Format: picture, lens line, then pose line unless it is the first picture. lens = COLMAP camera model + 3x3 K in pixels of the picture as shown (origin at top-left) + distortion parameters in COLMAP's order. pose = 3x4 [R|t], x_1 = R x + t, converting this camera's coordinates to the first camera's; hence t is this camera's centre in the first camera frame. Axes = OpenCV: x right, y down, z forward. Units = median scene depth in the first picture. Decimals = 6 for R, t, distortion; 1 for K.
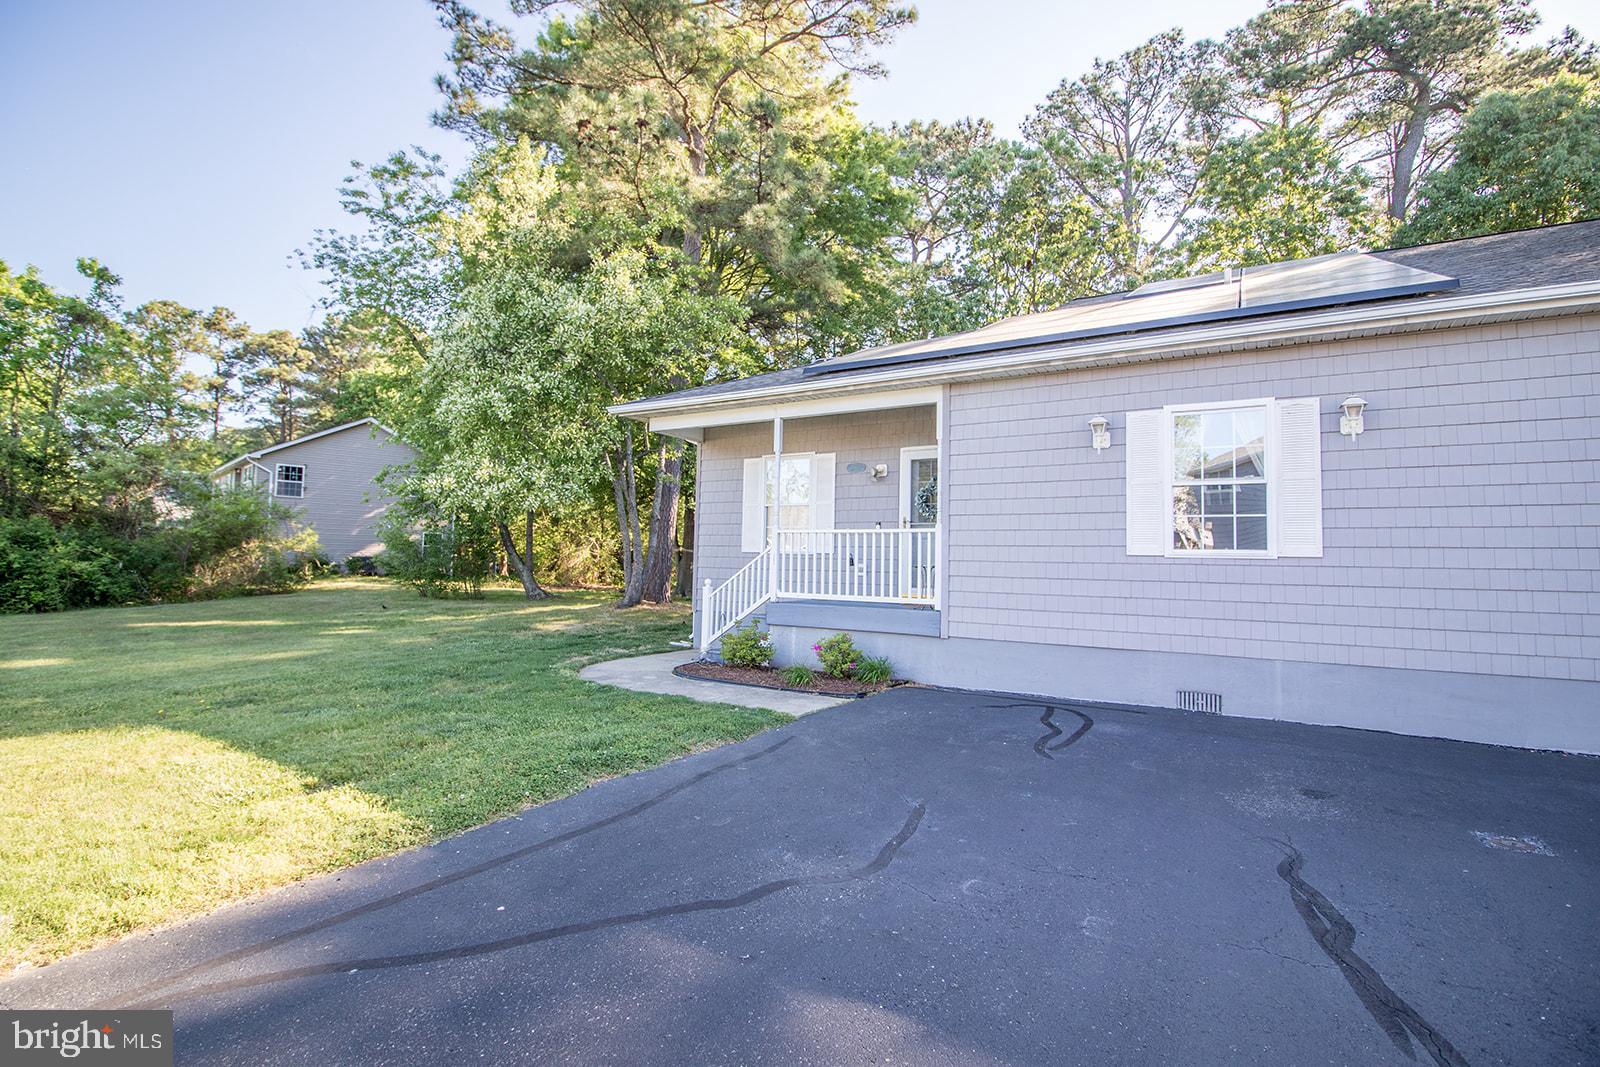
lens RADIAL K [[739.6, 0, 807.6], [0, 739.6, 524.9], [0, 0, 1]] dist [-0.008304, -0.007868]
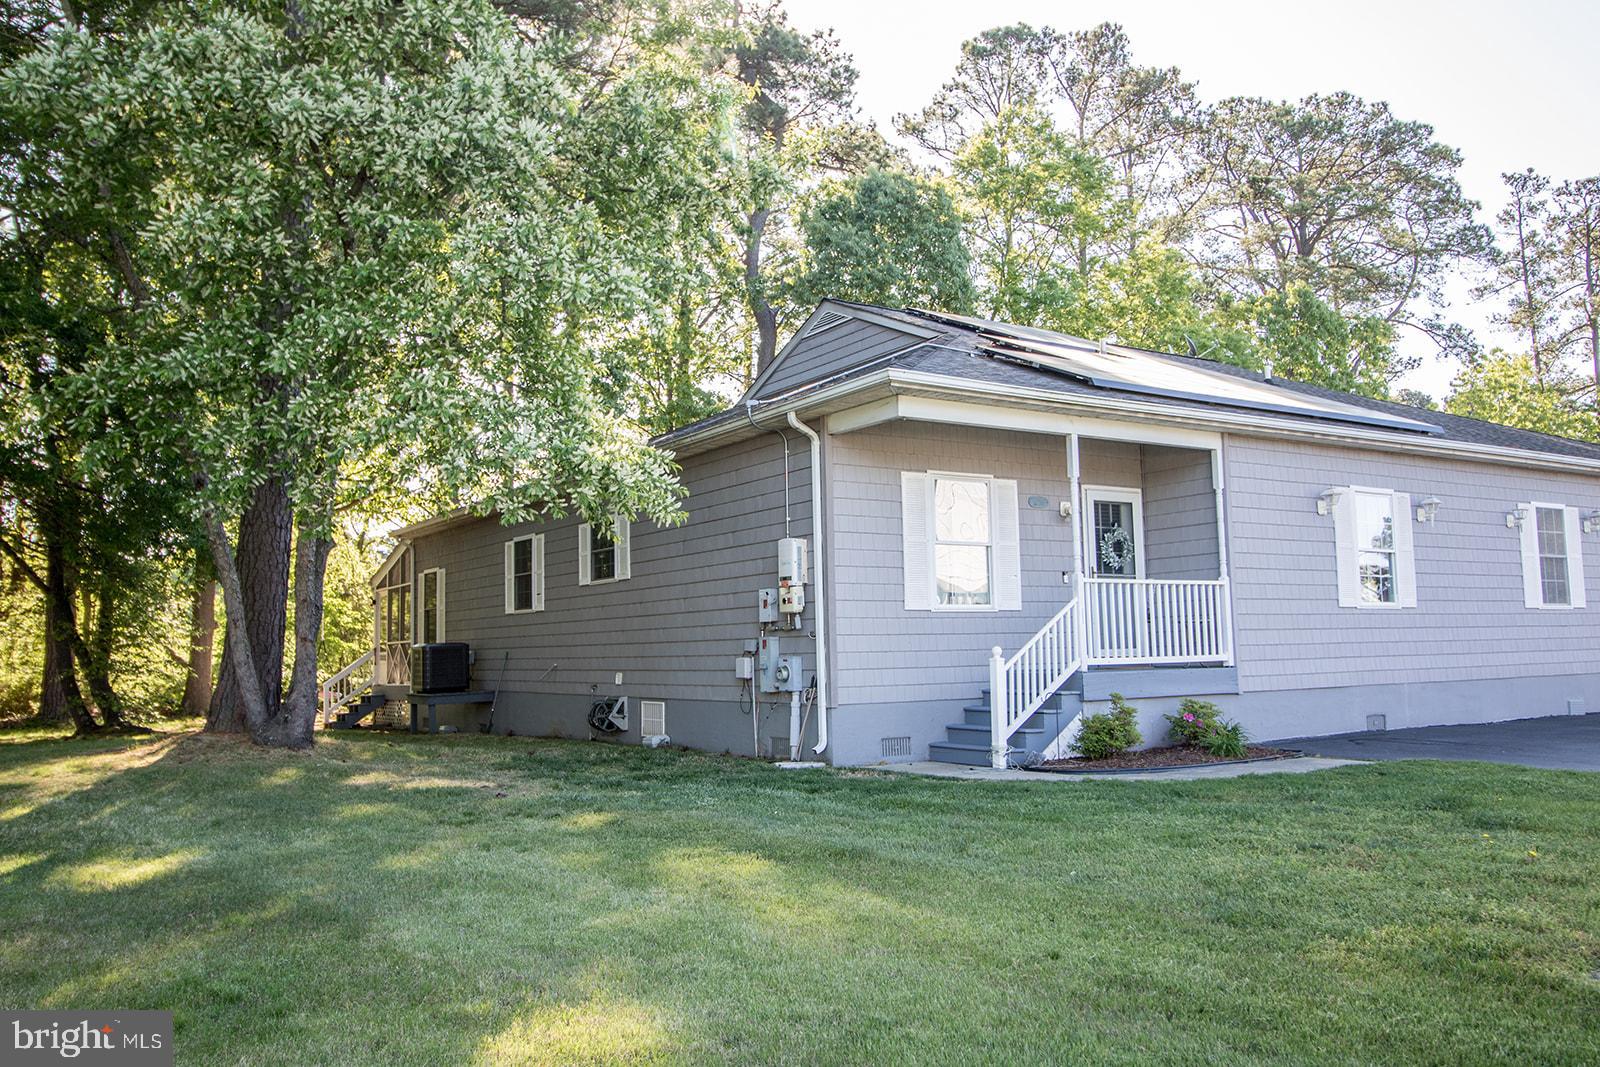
lens RADIAL K [[1257.3, 0, 786.5], [0, 1257.3, 535.0], [0, 0, 1]] dist [0.008284, 0.001068]
pose [[0.433043, 0.056320, 0.899612, -1.583836], [-0.015178, 0.998360, -0.055196, 0.045242], [-0.901245, 0.010248, 0.433188, 0.822247]]
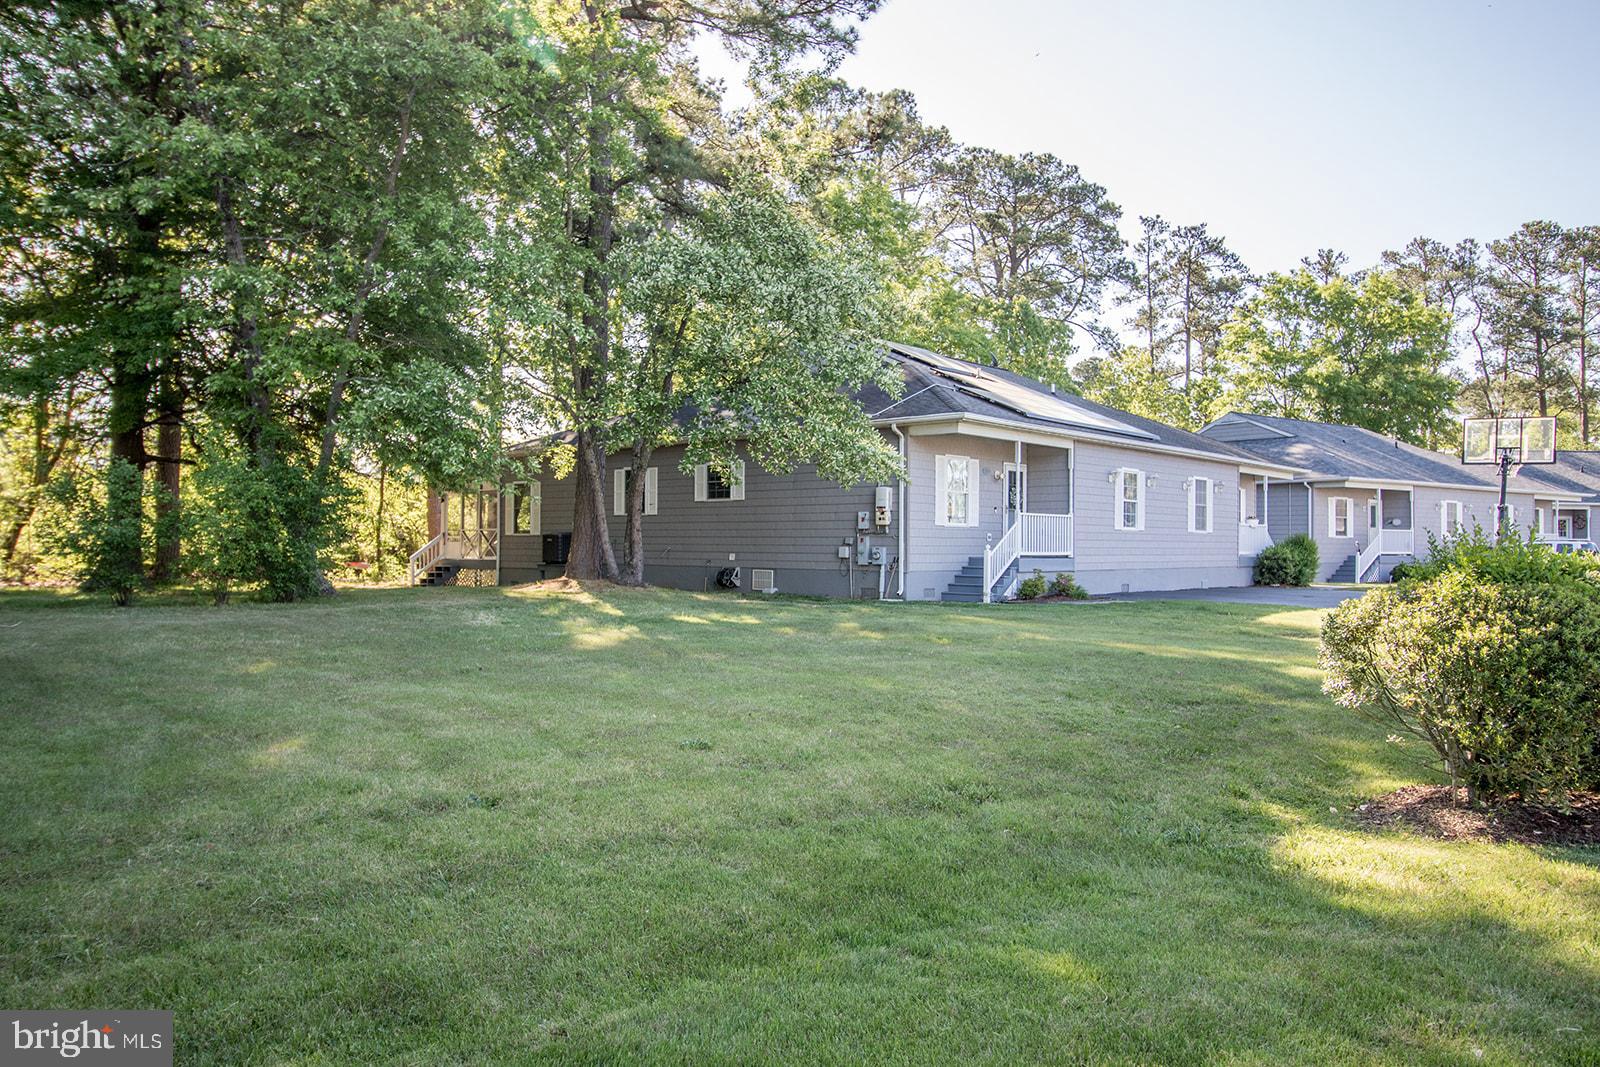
lens RADIAL K [[1139.7, 0, 791.5], [0, 1139.7, 537.2], [0, 0, 1]] dist [0.002070, -0.002636]
pose [[0.179745, -0.009195, 0.983670, -2.930037], [-0.052666, 0.998432, 0.018957, 0.045007], [-0.982302, -0.055214, 0.178979, 1.207329]]
